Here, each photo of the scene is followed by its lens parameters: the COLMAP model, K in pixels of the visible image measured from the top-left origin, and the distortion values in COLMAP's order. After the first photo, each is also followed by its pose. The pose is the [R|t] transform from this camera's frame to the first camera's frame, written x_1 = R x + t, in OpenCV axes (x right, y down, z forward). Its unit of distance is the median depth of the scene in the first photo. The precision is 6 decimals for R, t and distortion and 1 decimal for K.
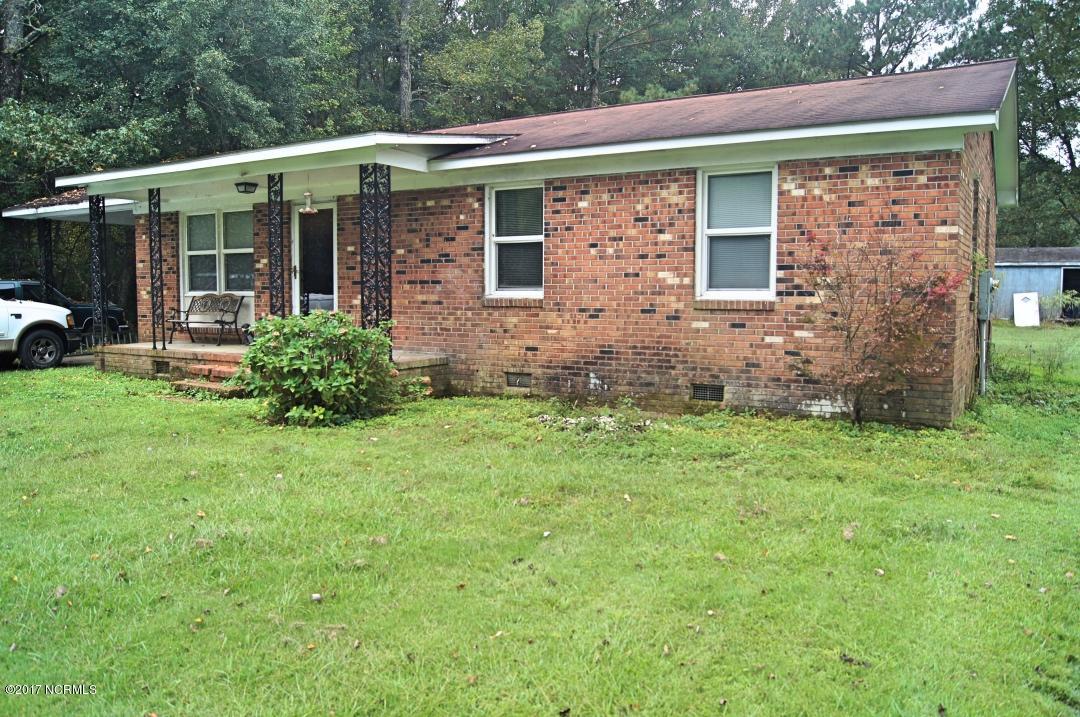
lens RADIAL K [[838.3, 0, 543.5], [0, 838.3, 357.8], [0, 0, 1]] dist [-0.082279, 0.017503]
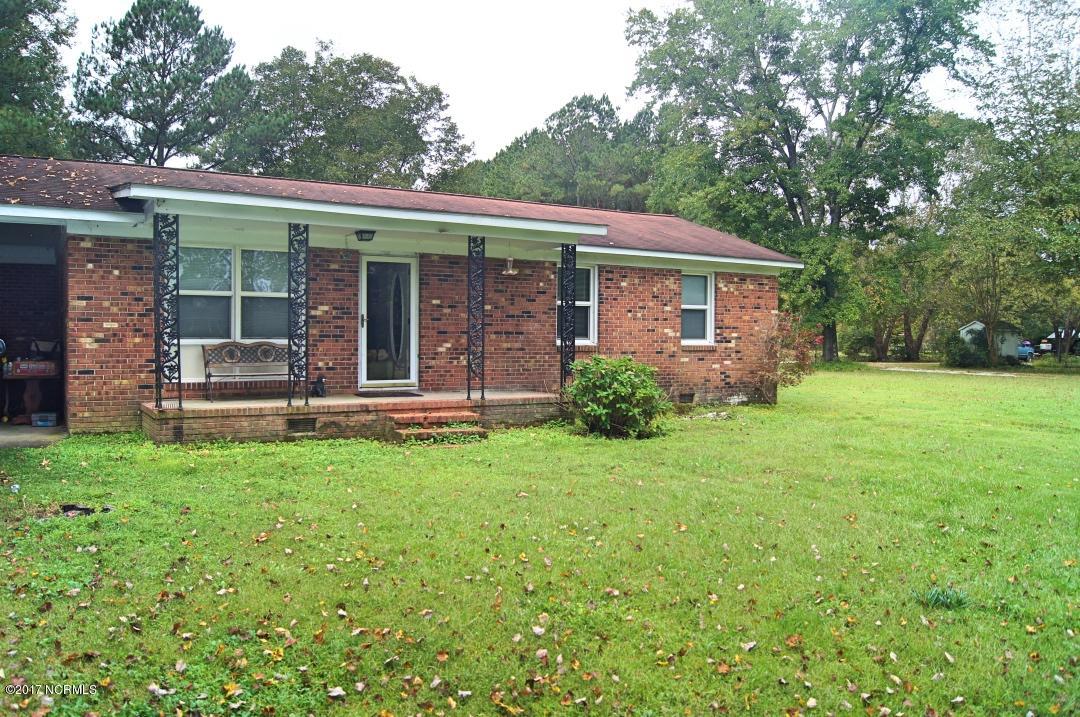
lens RADIAL K [[838.3, 0, 534.3], [0, 838.3, 358.2], [0, 0, 1]] dist [-0.082279, 0.017503]
pose [[0.454841, -0.022914, 0.890278, -1.256362], [0.064843, 0.997868, -0.007445, -0.041469], [-0.888209, 0.061115, 0.455356, 0.403554]]
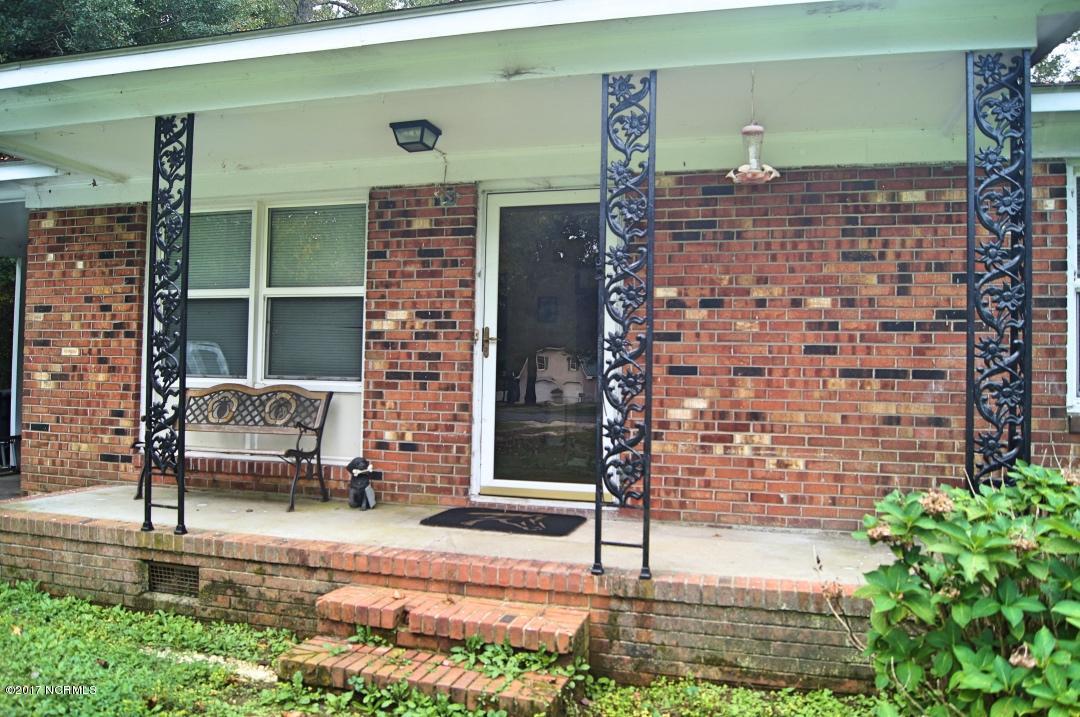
lens RADIAL K [[838.3, 0, 539.5], [0, 838.3, 358.2], [0, 0, 1]] dist [-0.082279, 0.017503]
pose [[0.966624, 0.022346, 0.255224, -0.436407], [0.002621, 0.995274, -0.097068, -0.057806], [-0.256187, 0.094497, 0.961997, 0.638933]]
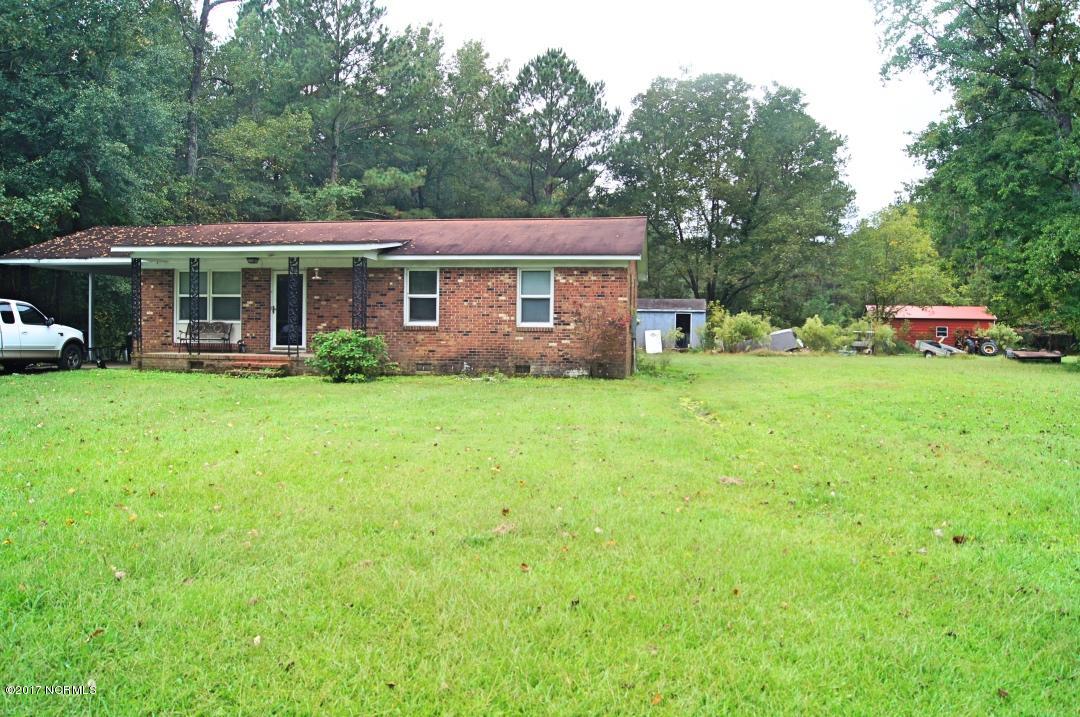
lens RADIAL K [[838.3, 0, 537.0], [0, 838.3, 357.2], [0, 0, 1]] dist [-0.082279, 0.017503]
pose [[0.923271, -0.001327, 0.384147, -0.515712], [0.019798, 0.998830, -0.044132, 0.090908], [-0.383639, 0.048351, 0.922216, -0.879130]]
